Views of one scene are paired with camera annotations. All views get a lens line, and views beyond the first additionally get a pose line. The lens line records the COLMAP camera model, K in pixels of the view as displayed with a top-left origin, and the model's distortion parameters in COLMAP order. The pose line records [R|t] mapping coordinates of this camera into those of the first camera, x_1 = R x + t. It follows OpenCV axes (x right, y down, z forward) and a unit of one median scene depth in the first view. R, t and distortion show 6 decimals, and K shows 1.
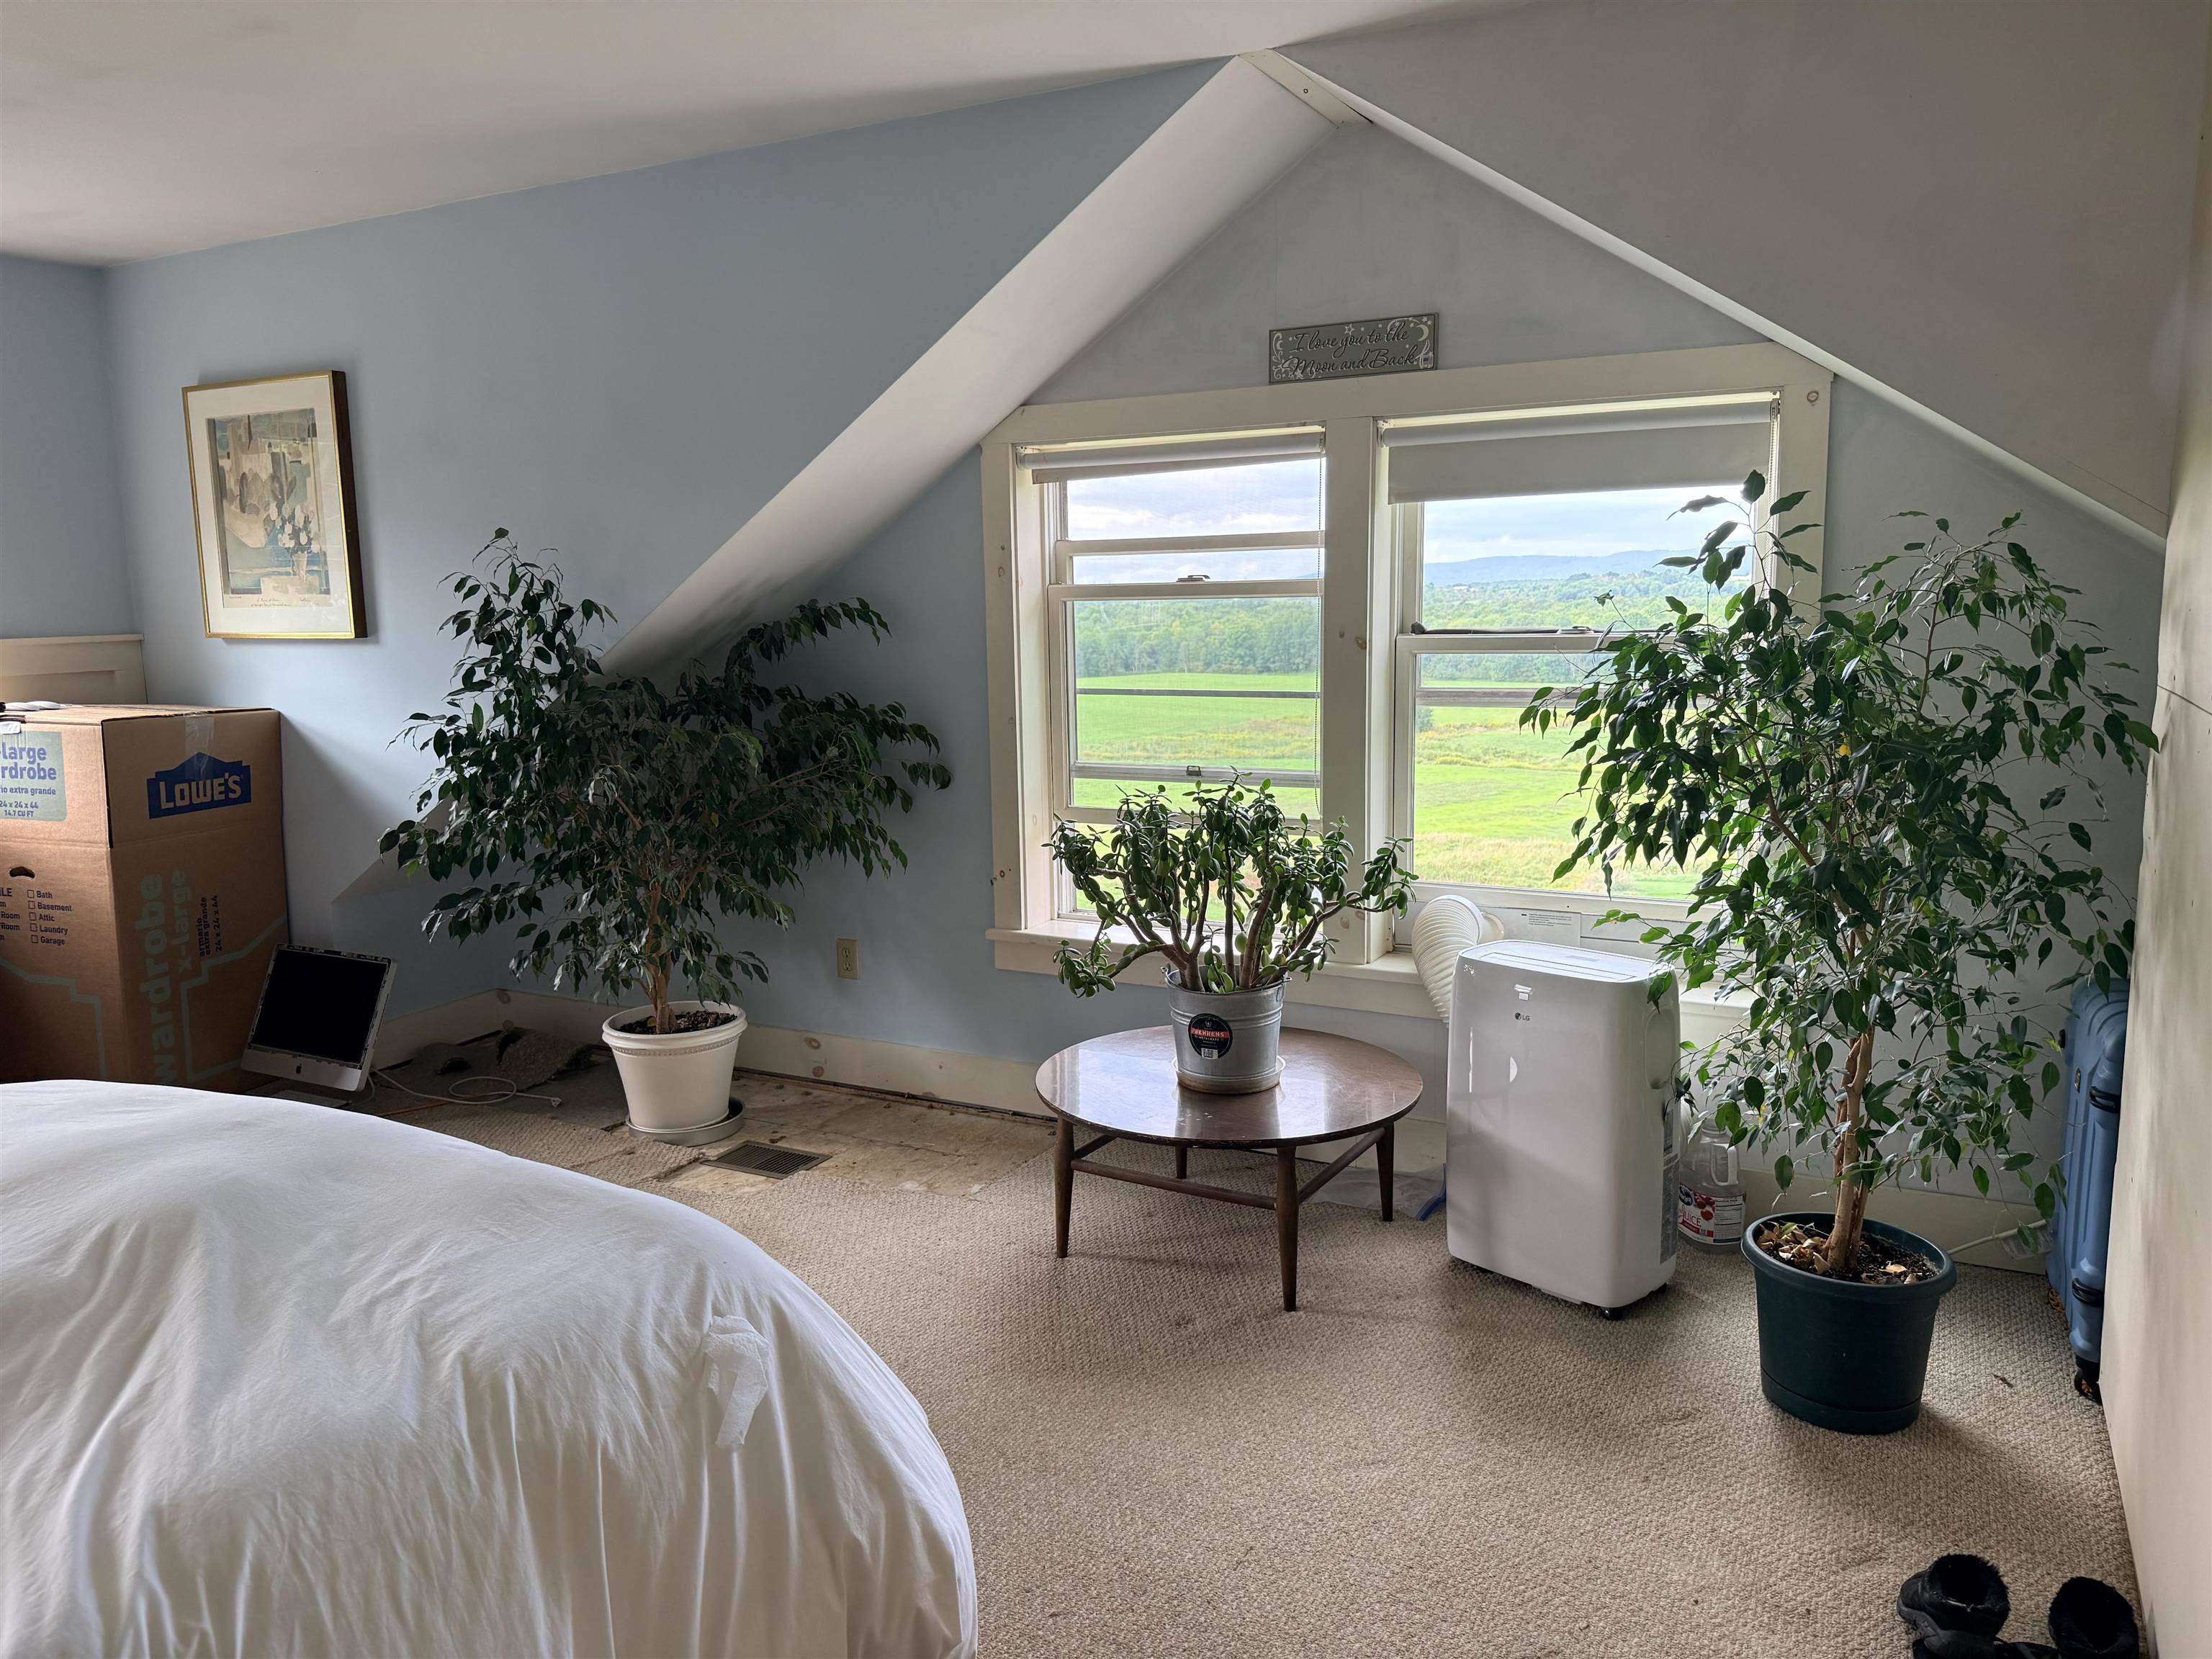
lens RADIAL K [[1552.5, 0, 1081.4], [0, 1552.5, 818.0], [0, 0, 1]] dist [0.065029, -0.090385]
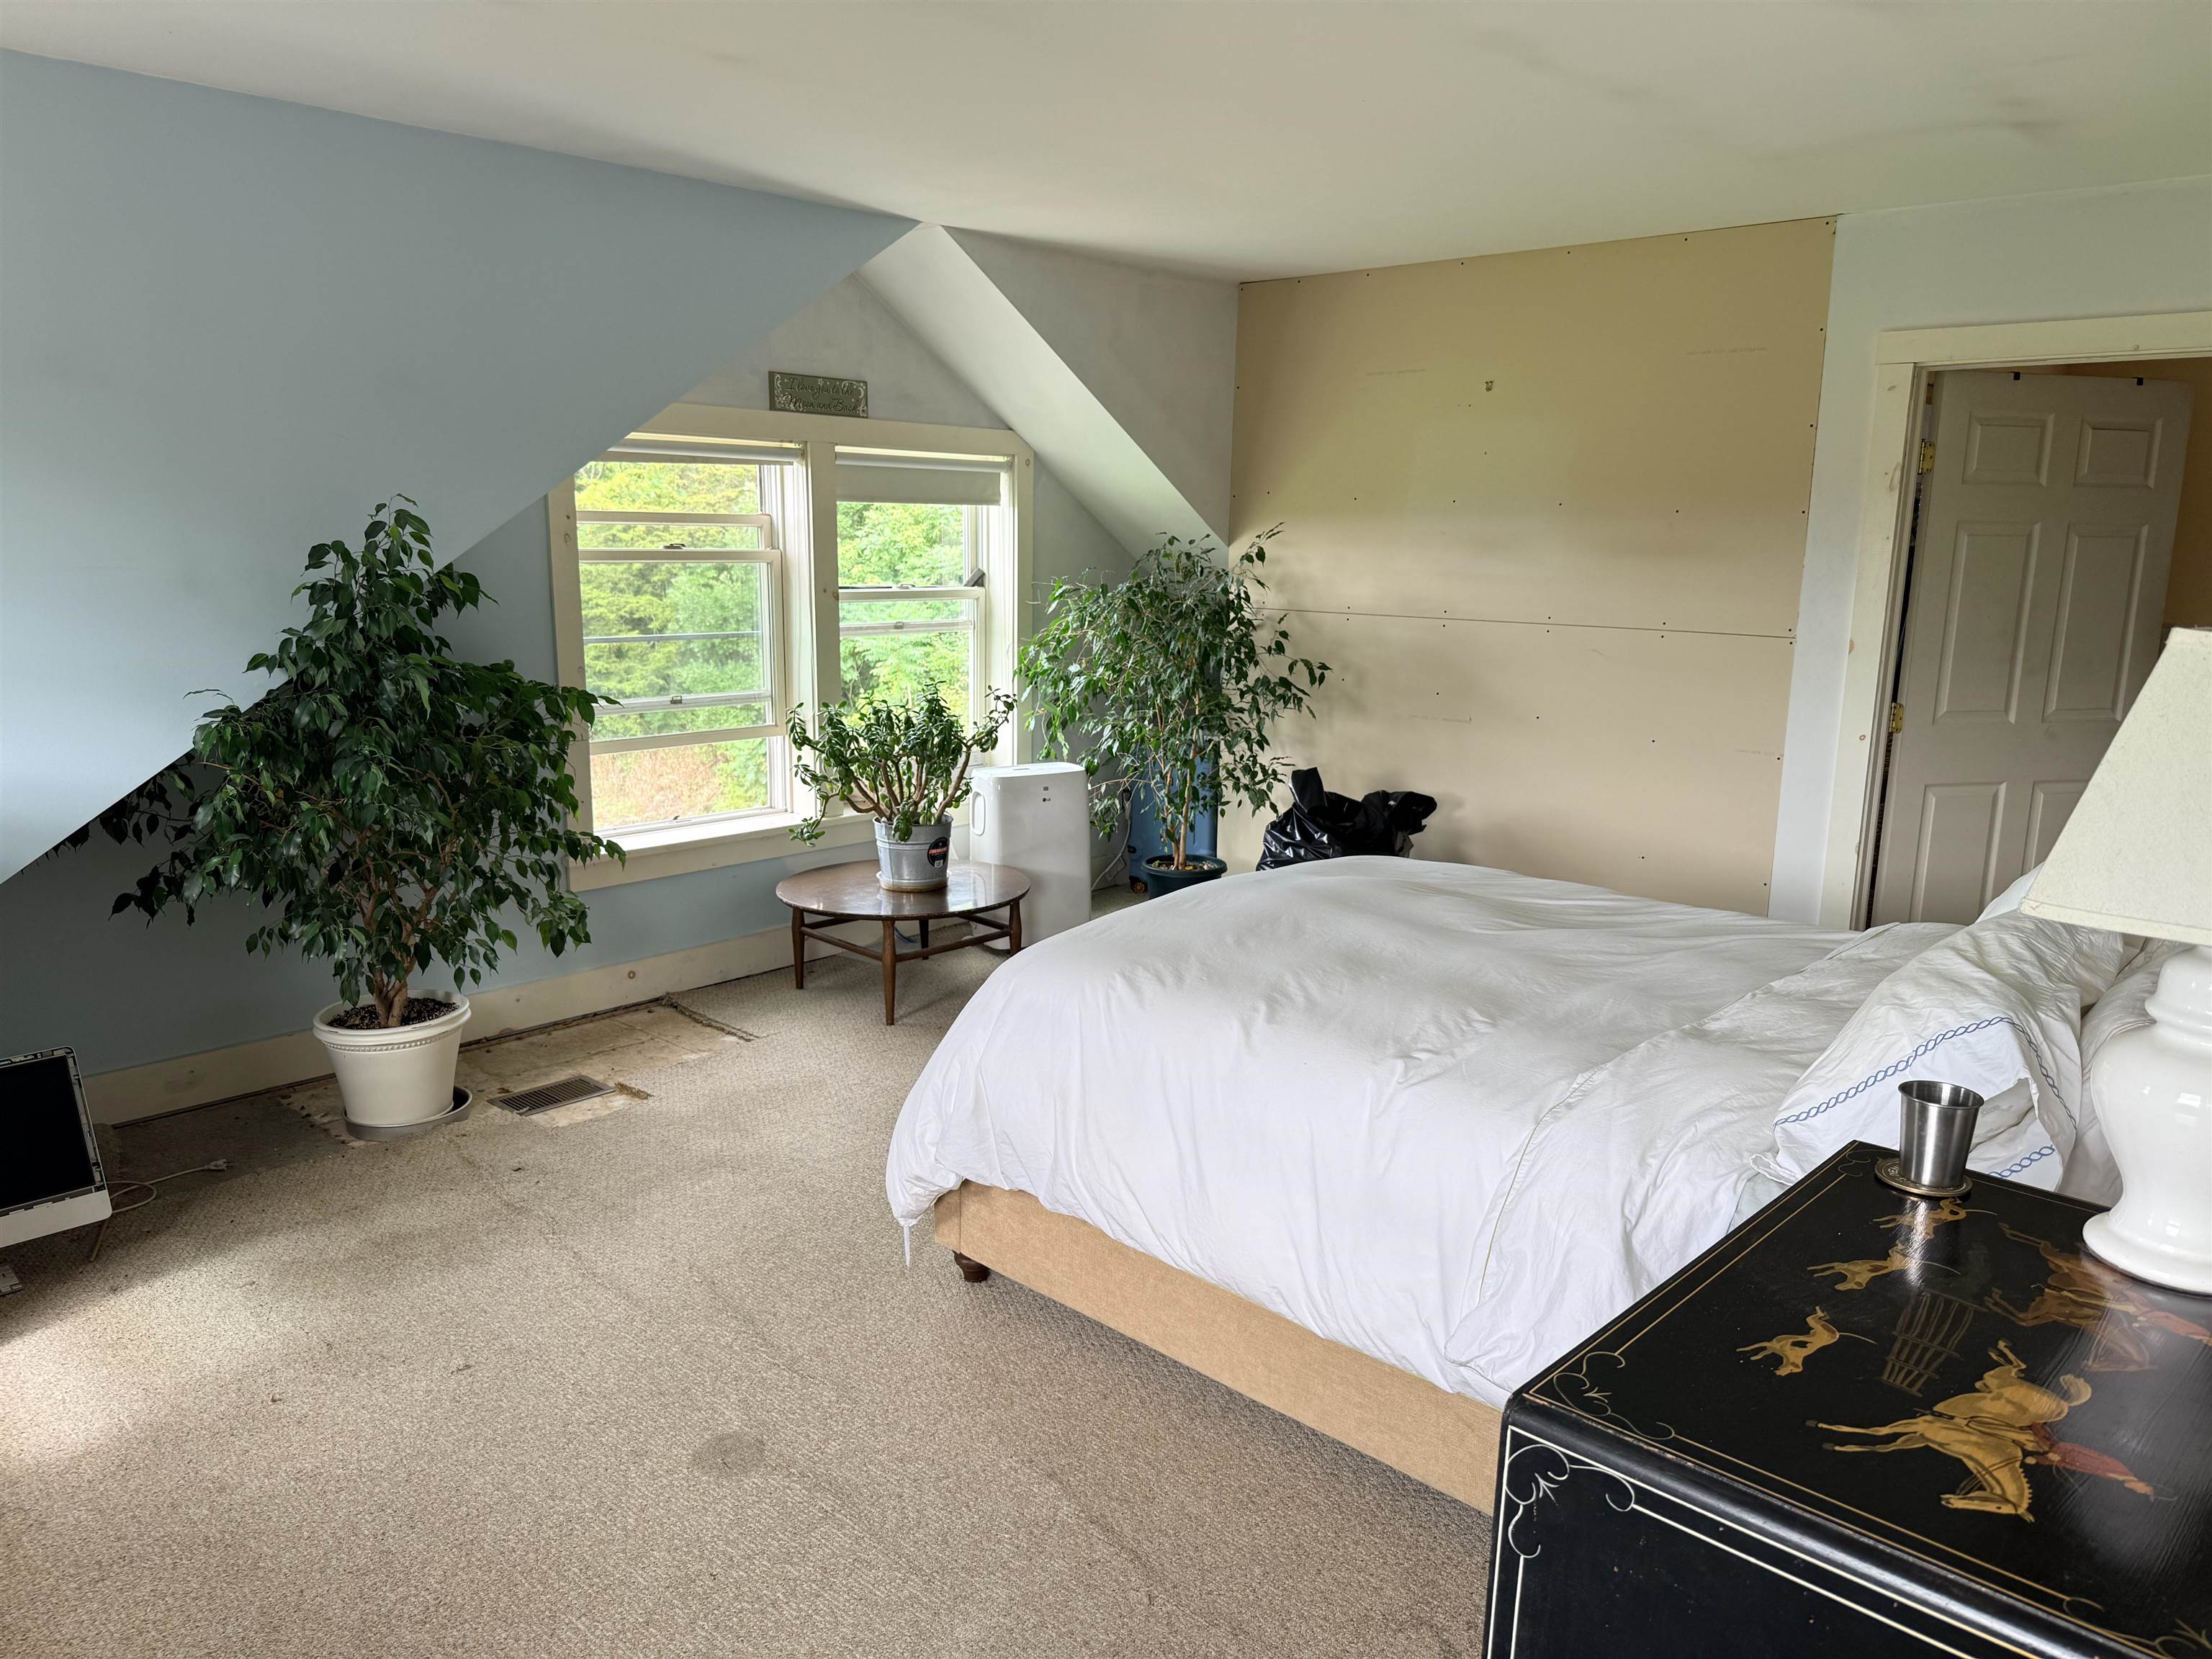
lens RADIAL K [[1552.5, 0, 1093.9], [0, 1552.5, 836.3], [0, 0, 1]] dist [0.065029, -0.090385]
pose [[0.260222, -0.171973, 0.950110, -1.222607], [0.116661, 0.982402, 0.145866, -0.076404], [-0.958475, 0.072883, 0.275705, 0.377006]]
